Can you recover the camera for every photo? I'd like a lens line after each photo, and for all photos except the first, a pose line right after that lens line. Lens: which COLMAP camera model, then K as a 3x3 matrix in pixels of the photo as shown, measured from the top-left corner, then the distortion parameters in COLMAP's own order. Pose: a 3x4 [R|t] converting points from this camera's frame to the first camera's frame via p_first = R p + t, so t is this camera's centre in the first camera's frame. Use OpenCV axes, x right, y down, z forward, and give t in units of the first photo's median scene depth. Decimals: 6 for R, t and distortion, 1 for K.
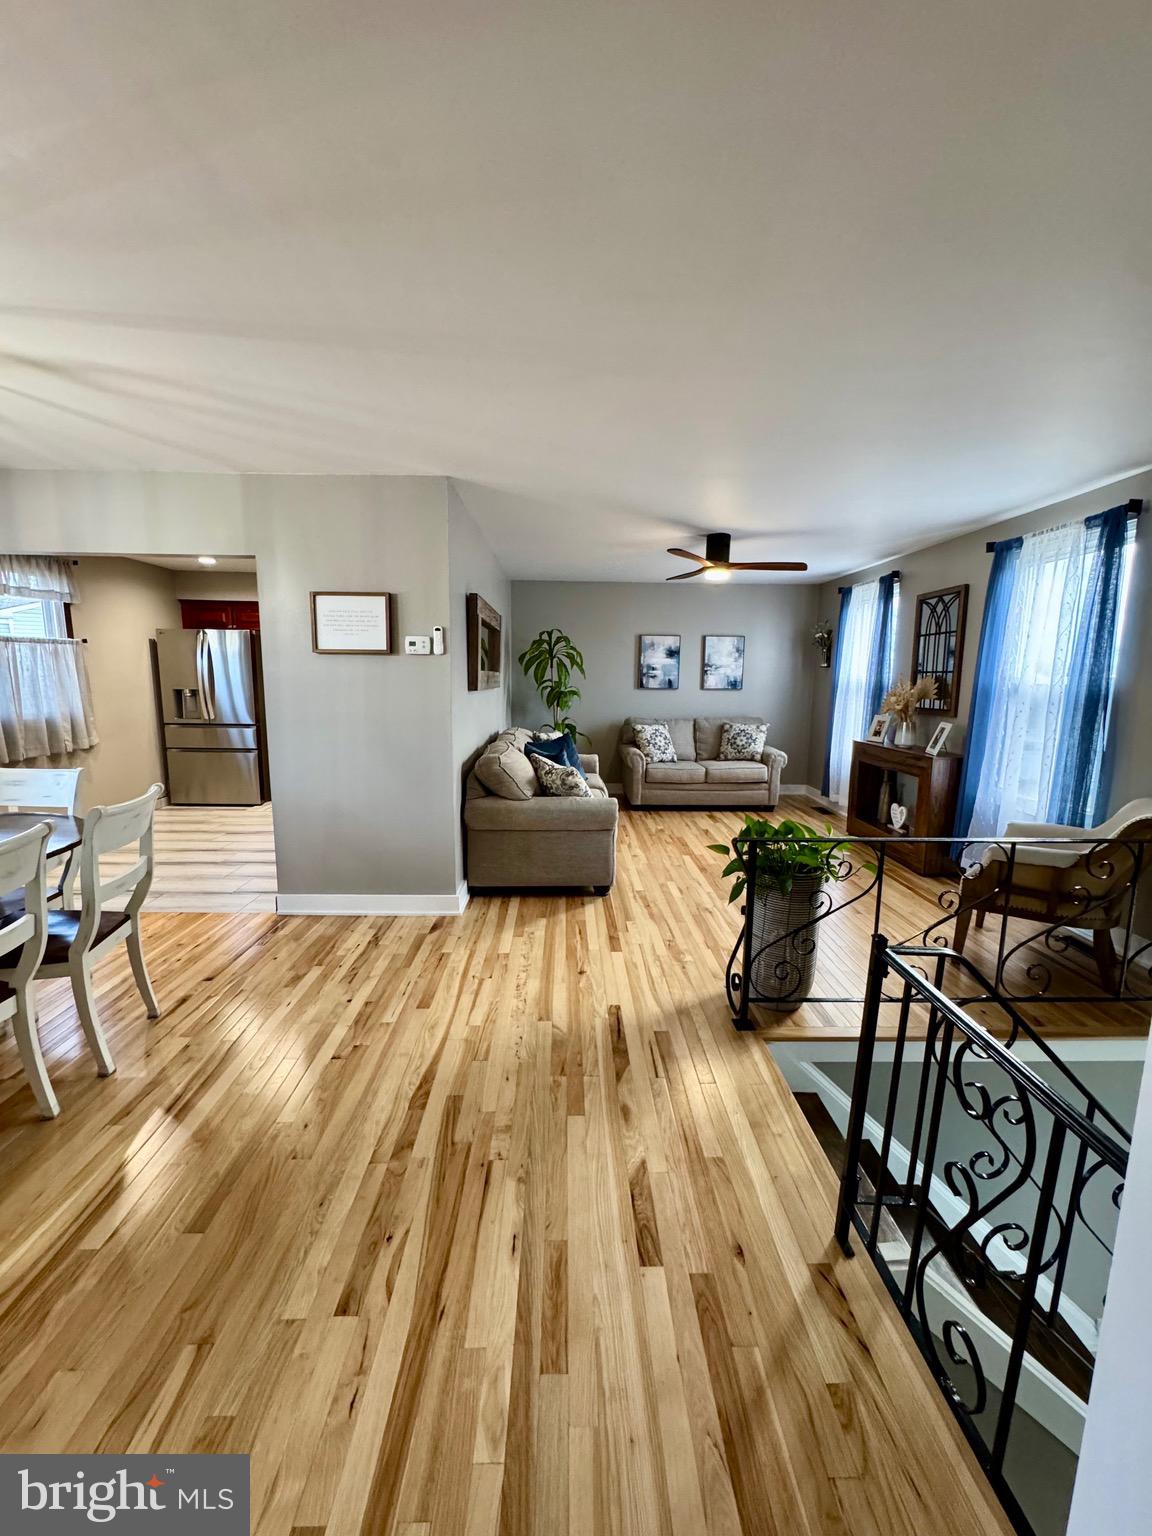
lens RADIAL K [[614.9, 0, 575.7], [0, 614.9, 769.6], [0, 0, 1]] dist [-0.003388, 0.000103]
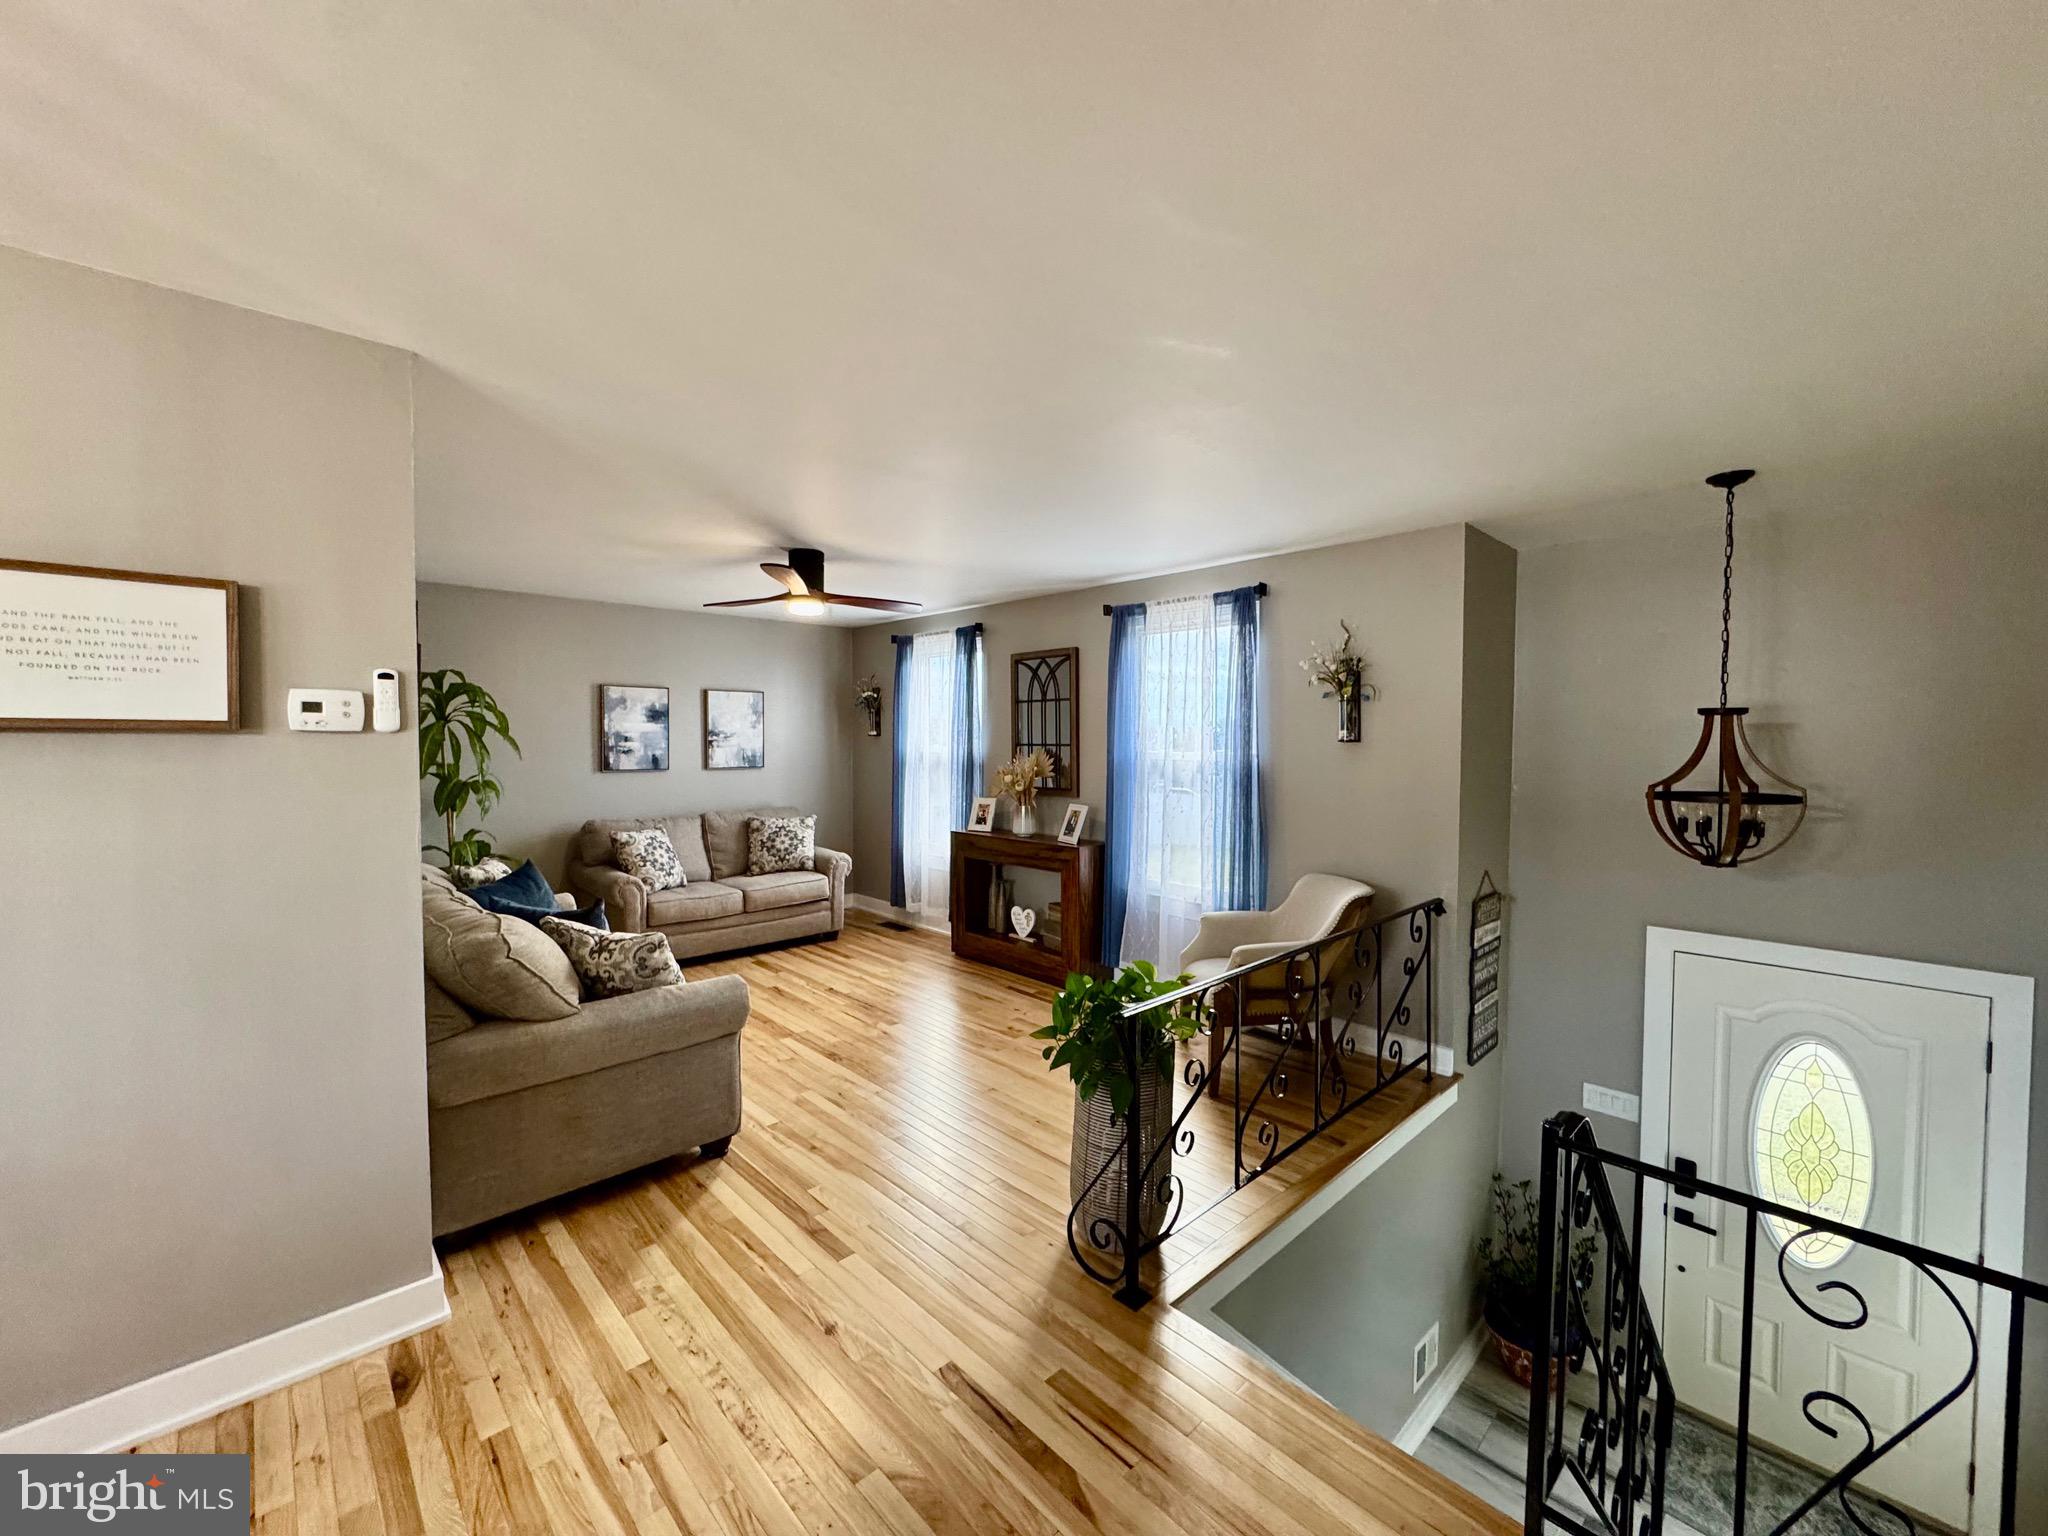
lens RADIAL K [[819.8, 0, 1029.2], [0, 819.8, 768.8], [0, 0, 1]] dist [-0.003388, 0.000103]
pose [[0.736325, -0.032041, 0.675868, -0.208669], [0.106461, 0.991923, -0.068960, -0.053038], [-0.668200, 0.122731, 0.733789, 0.197155]]
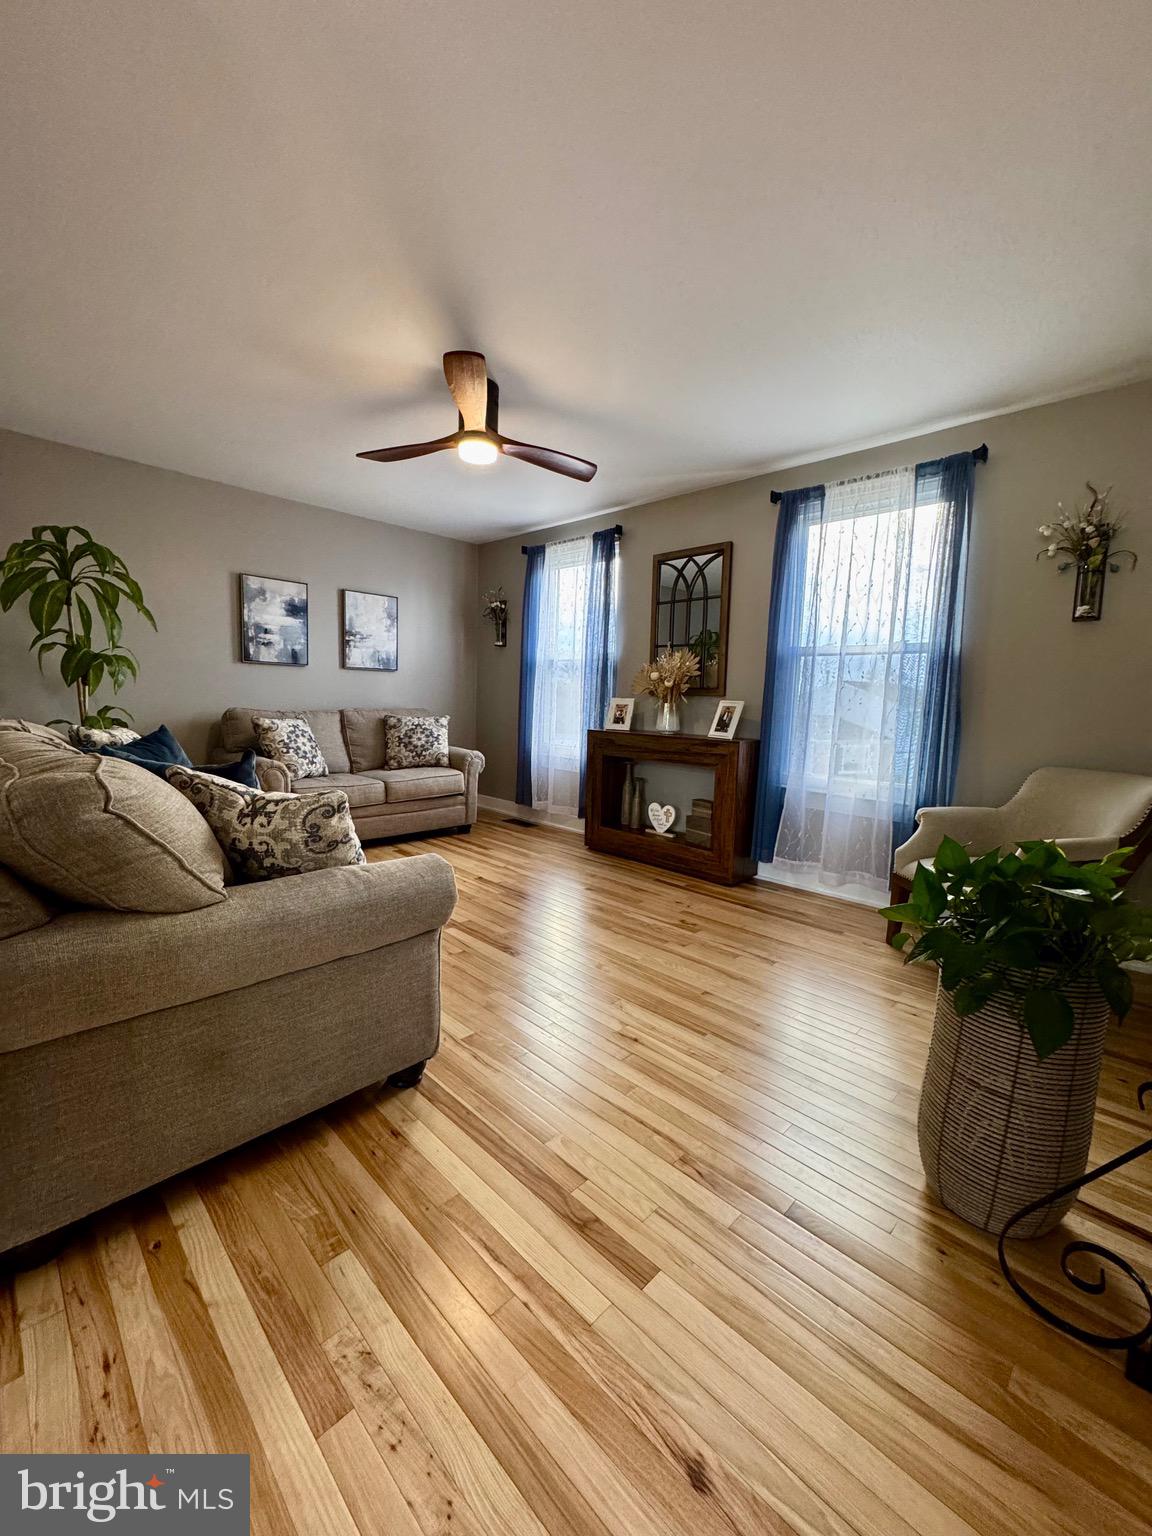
lens RADIAL K [[614.9, 0, 580.5], [0, 614.9, 770.4], [0, 0, 1]] dist [-0.003388, 0.000103]
pose [[0.718332, -0.066574, 0.692508, -0.134750], [0.079488, 0.996746, 0.013370, -0.008514], [-0.691145, 0.045442, 0.721286, 0.520823]]
